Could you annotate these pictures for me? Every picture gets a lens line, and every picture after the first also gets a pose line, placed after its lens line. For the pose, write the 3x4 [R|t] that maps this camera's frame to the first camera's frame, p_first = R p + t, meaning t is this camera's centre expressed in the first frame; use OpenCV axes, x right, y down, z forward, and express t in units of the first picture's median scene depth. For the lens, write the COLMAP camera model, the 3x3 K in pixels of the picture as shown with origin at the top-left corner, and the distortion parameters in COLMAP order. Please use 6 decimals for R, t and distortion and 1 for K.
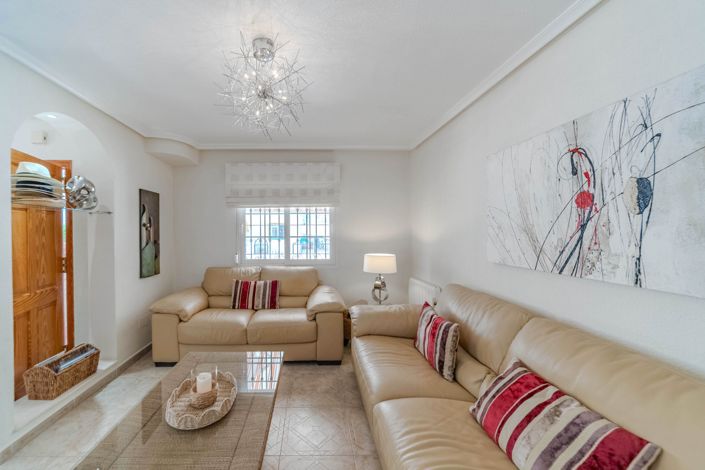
lens RADIAL K [[235.9, 0, 351.8], [0, 235.9, 229.9], [0, 0, 1]] dist [-0.001519, -0.000021]
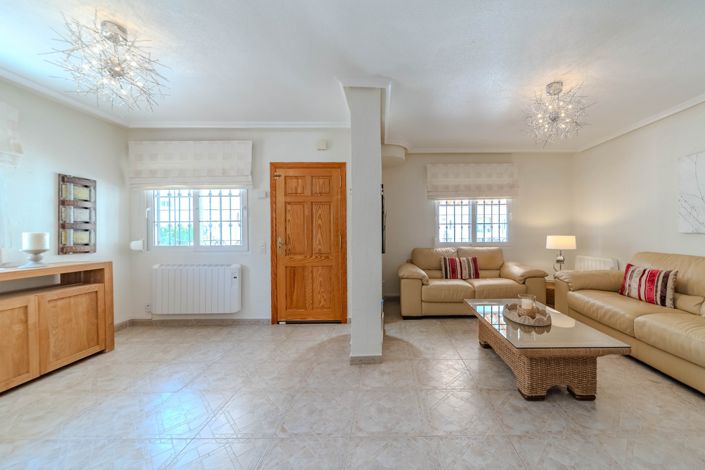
lens RADIAL K [[255.5, 0, 378.9], [0, 255.5, 236.1], [0, 0, 1]] dist [0.000824, -0.000047]
pose [[0.999978, -0.005801, -0.003236, -0.792034], [0.005808, 0.999981, 0.001991, 0.092197], [0.003224, -0.002010, 0.999993, -0.348562]]
